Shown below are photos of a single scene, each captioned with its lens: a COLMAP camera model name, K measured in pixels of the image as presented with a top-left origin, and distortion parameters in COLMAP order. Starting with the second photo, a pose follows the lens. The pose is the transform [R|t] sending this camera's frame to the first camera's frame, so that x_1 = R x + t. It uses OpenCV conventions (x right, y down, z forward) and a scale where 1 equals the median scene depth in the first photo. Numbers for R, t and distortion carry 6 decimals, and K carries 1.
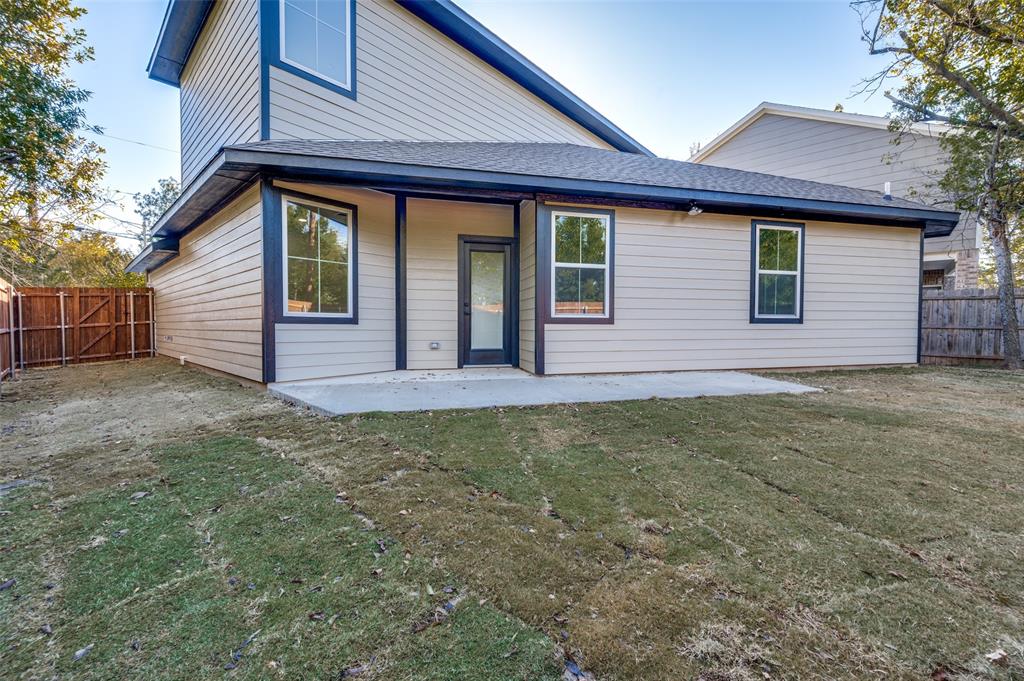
lens RADIAL K [[442.8, 0, 515.2], [0, 442.8, 342.3], [0, 0, 1]] dist [-0.000834, -0.000522]
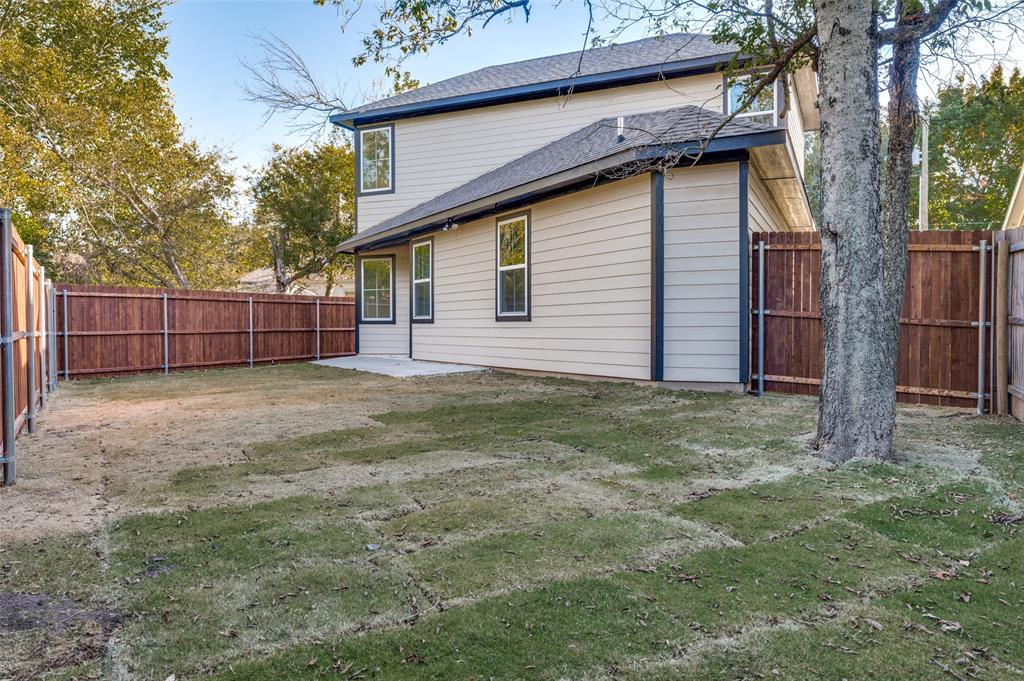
lens RADIAL K [[729.5, 0, 512.0], [0, 729.5, 340.5], [0, 0, 1]] dist [0.001152, -0.000630]
pose [[0.271789, 0.019474, -0.962160, 2.077771], [-0.021502, 0.999669, 0.014159, -0.023452], [0.962117, 0.016841, 0.272118, 0.572172]]
